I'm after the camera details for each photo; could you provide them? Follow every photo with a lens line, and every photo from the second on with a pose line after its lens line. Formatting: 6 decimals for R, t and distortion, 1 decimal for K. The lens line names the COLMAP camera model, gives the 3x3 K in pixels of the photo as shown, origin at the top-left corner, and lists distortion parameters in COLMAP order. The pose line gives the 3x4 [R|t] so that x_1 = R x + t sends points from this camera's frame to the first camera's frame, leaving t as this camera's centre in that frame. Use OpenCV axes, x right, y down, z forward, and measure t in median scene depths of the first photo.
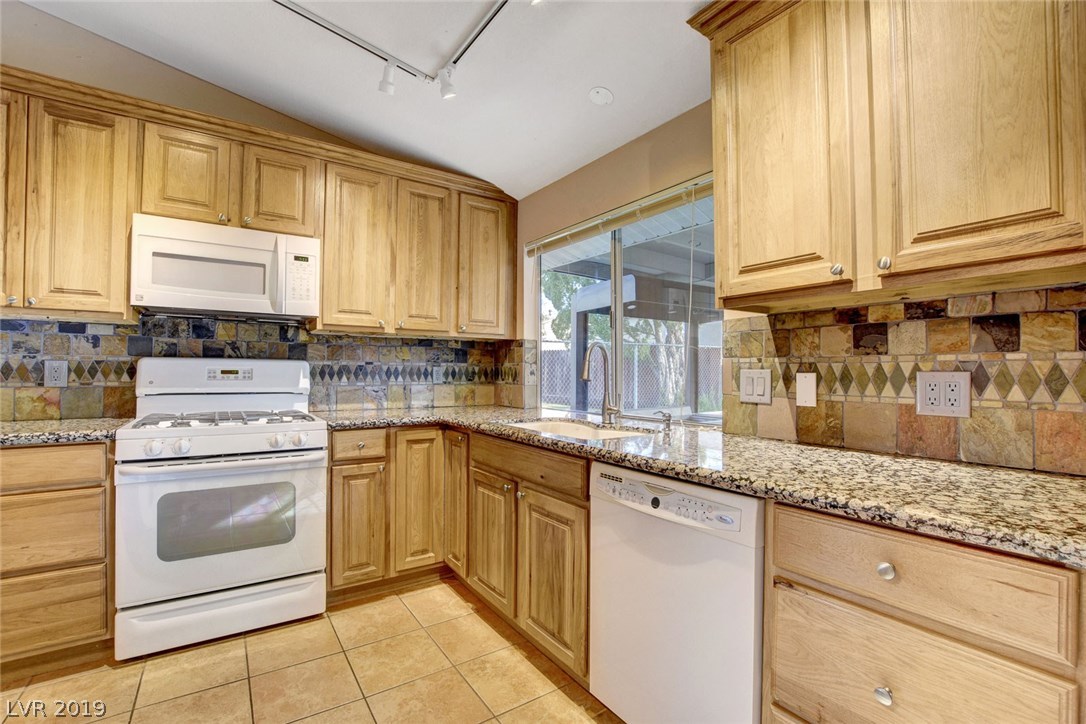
lens RADIAL K [[487.9, 0, 550.1], [0, 487.9, 365.1], [0, 0, 1]] dist [-0.024396, 0.001432]
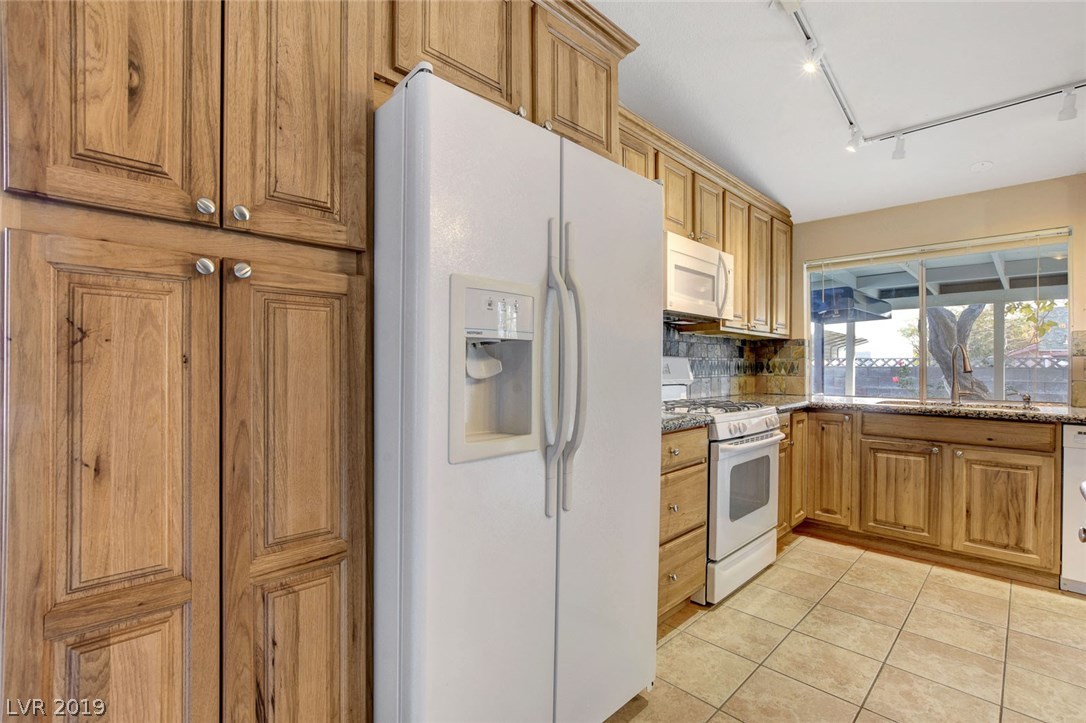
lens RADIAL K [[487.9, 0, 550.1], [0, 487.9, 364.6], [0, 0, 1]] dist [-0.024396, 0.001432]
pose [[0.982048, -0.002165, 0.188621, -1.484353], [-0.000655, 0.999889, 0.014887, -0.010515], [-0.188632, -0.014743, 0.981937, -0.126319]]
